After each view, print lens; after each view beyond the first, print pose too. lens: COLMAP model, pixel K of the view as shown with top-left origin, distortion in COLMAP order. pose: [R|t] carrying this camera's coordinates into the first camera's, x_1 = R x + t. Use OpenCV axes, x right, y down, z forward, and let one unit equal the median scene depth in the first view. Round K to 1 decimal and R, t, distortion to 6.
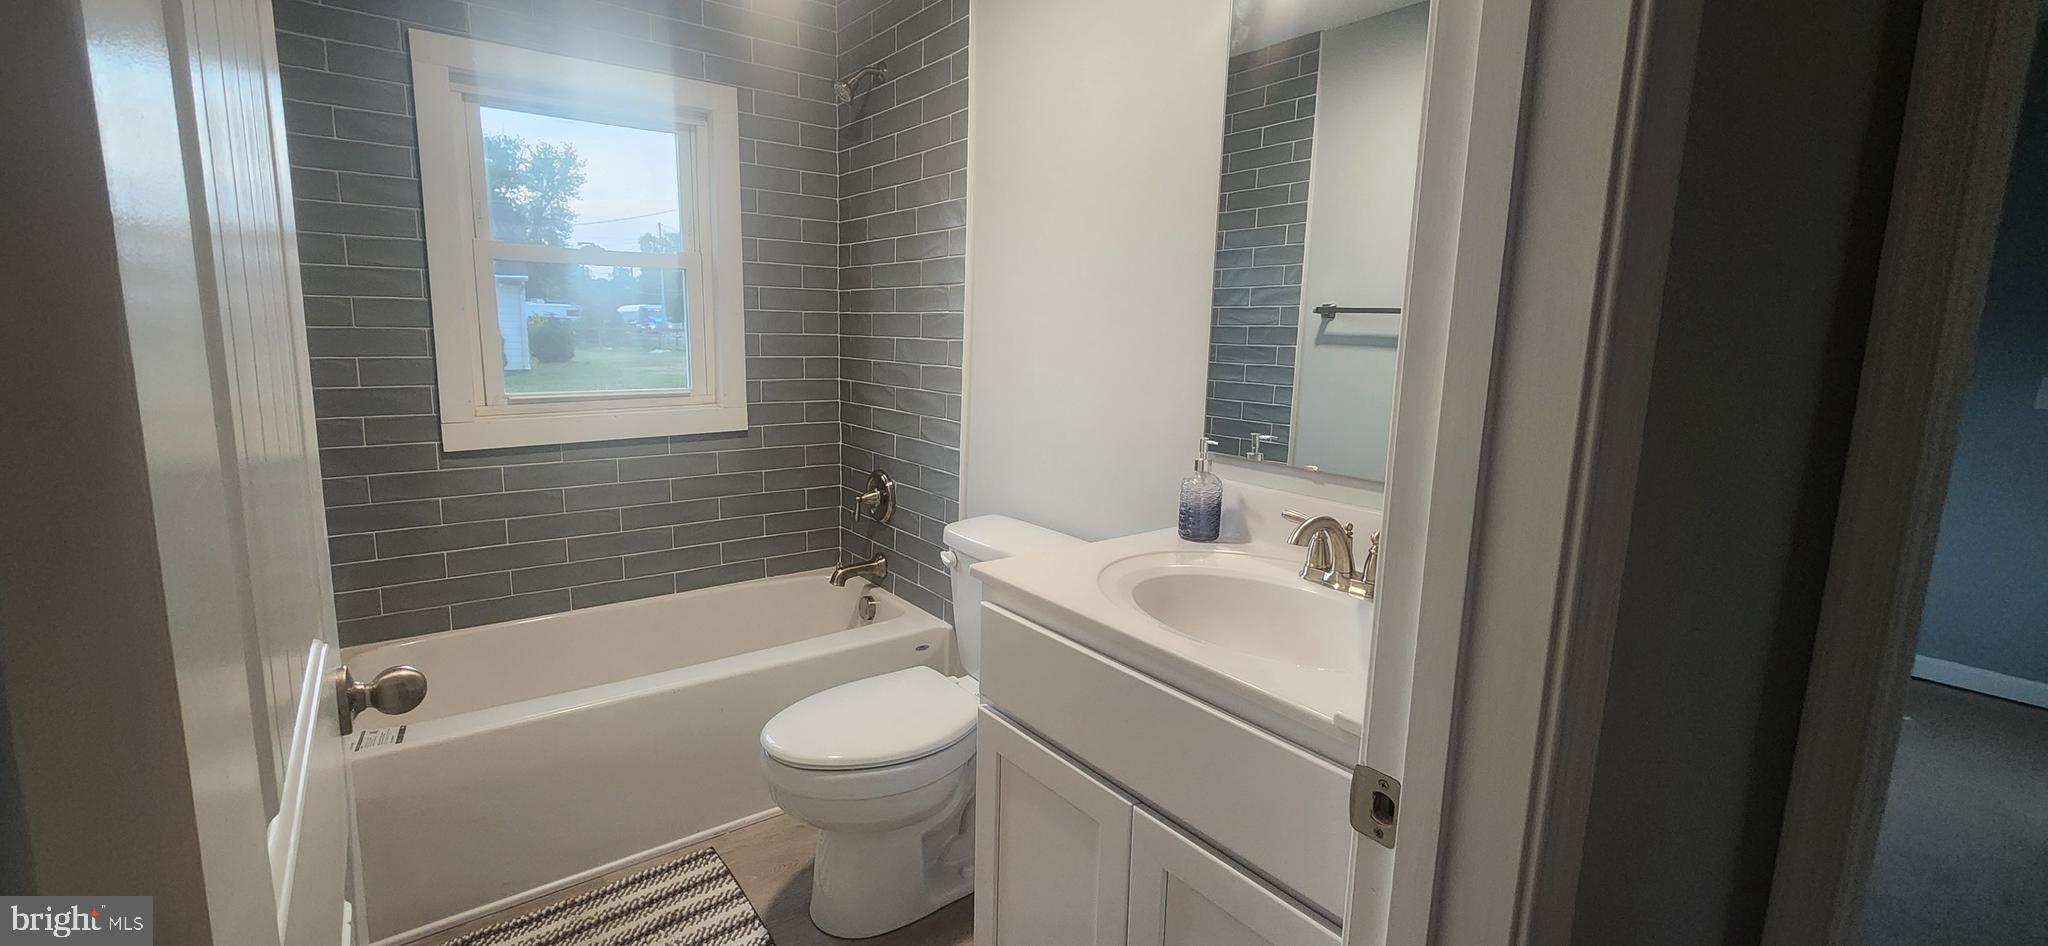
lens RADIAL K [[837.0, 0, 1017.8], [0, 837.0, 459.8], [0, 0, 1]] dist [-0.006149, 0.002594]
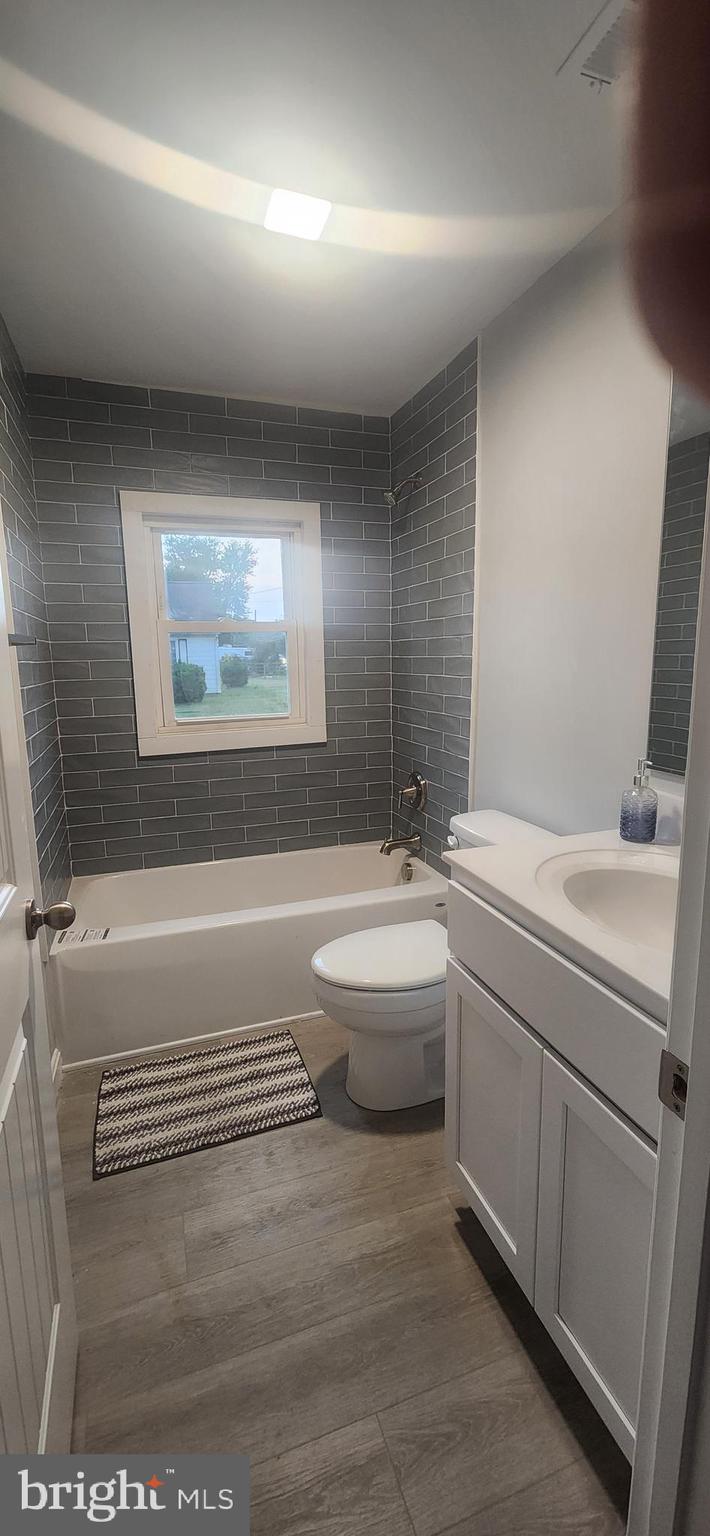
lens RADIAL K [[627.7, 0, 366.7], [0, 627.7, 761.8], [0, 0, 1]] dist [-0.006149, 0.002594]
pose [[0.954427, 0.015263, -0.298054, 0.076865], [-0.011990, 0.999846, 0.012804, -0.019685], [0.298204, -0.008646, 0.954463, -0.003120]]
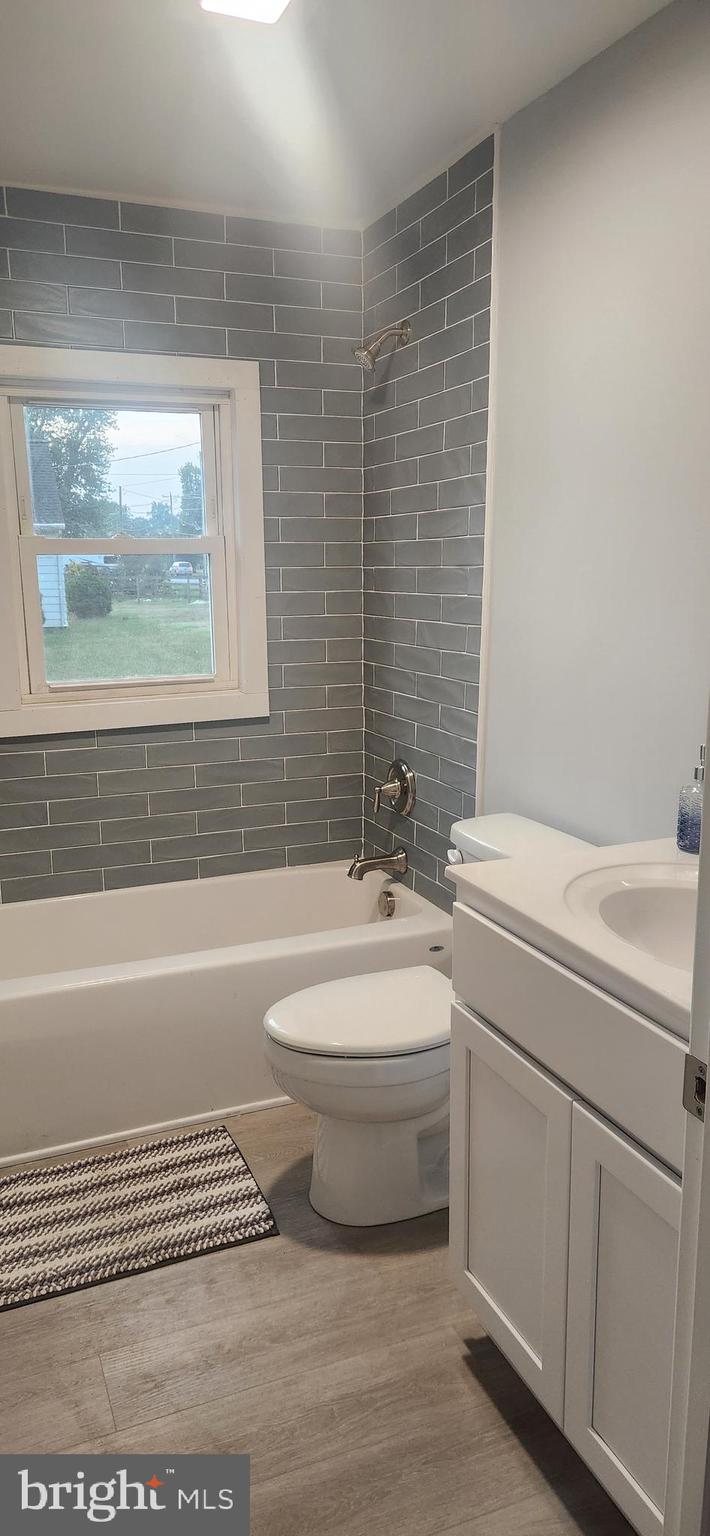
lens RADIAL K [[1023.3, 0, 343.2], [0, 1023.3, 765.3], [0, 0, 1]] dist [0.068937, -0.020417]
pose [[0.964577, 0.020573, -0.262997, 0.093868], [-0.011157, 0.999244, 0.037247, -0.028909], [0.263565, -0.032993, 0.964077, -0.161669]]
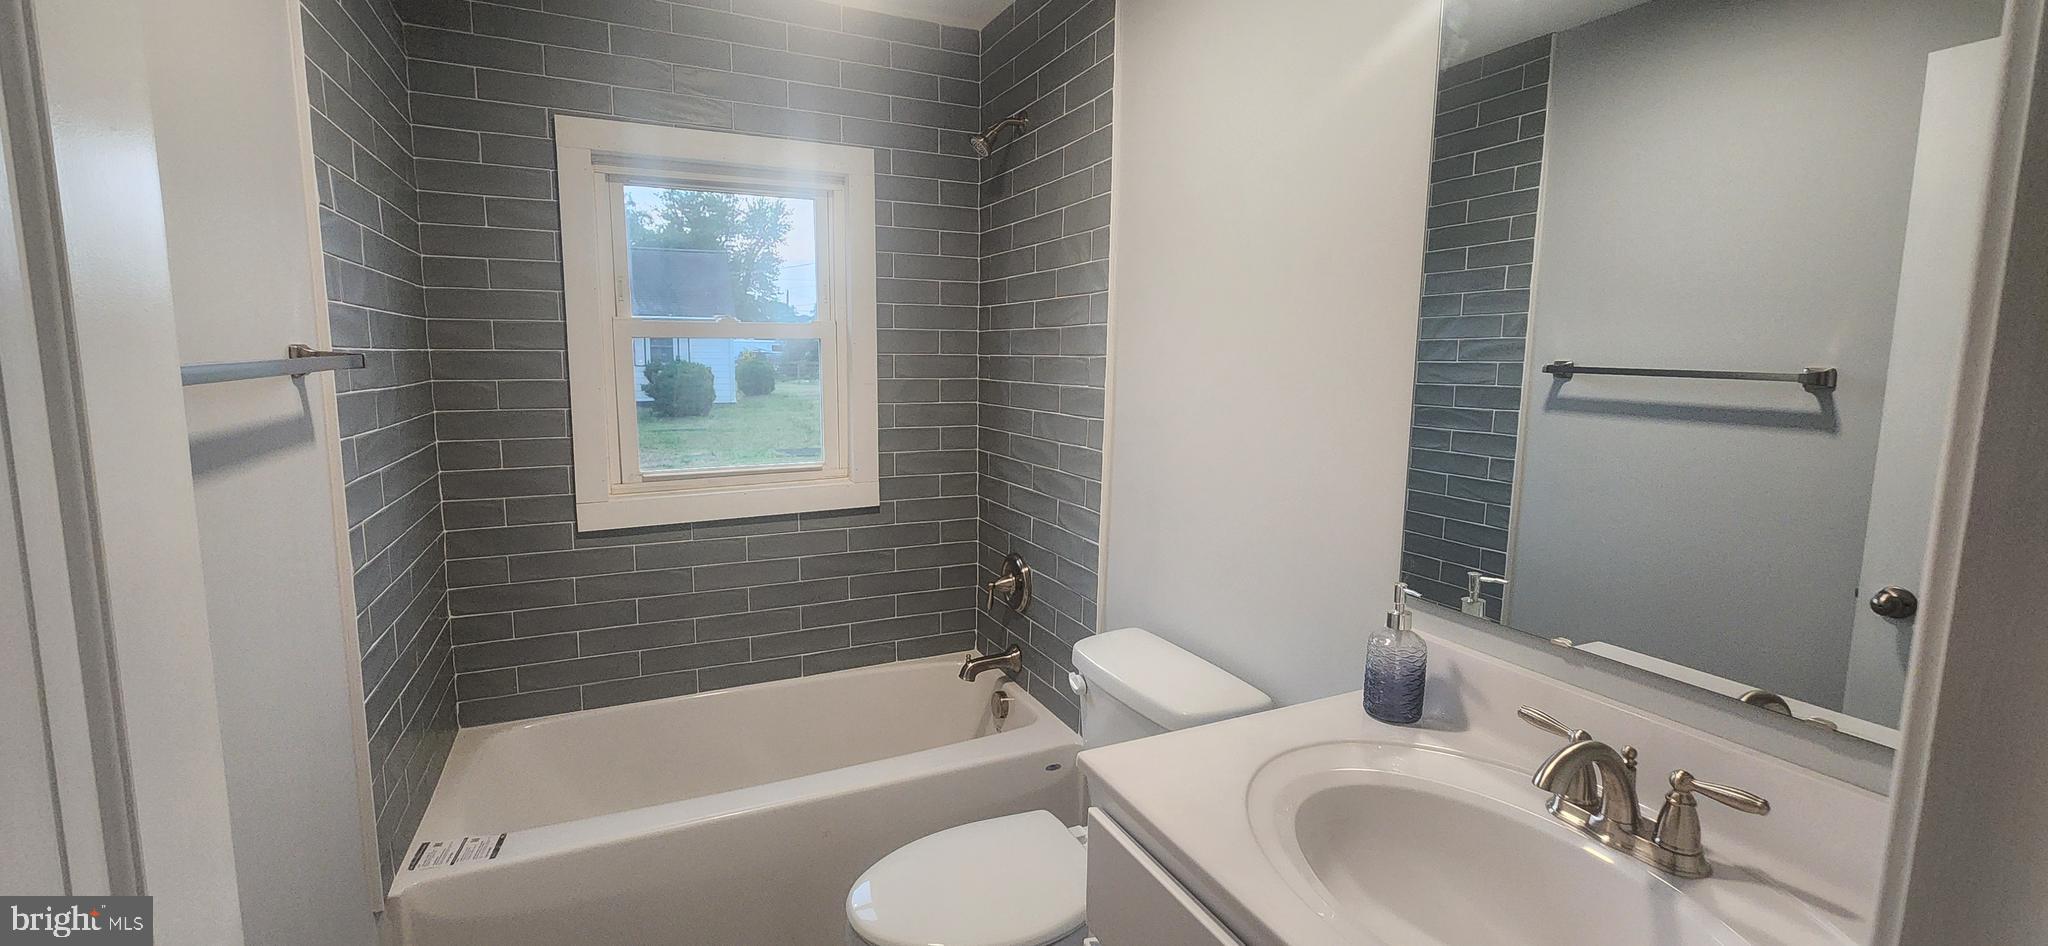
lens RADIAL K [[837.0, 0, 1016.3], [0, 837.0, 458.7], [0, 0, 1]] dist [-0.006149, 0.002594]
pose [[0.978288, 0.012136, -0.206895, 0.027266], [-0.019505, 0.999245, -0.033612, -0.073499], [0.206330, 0.036918, 0.977786, 0.133439]]
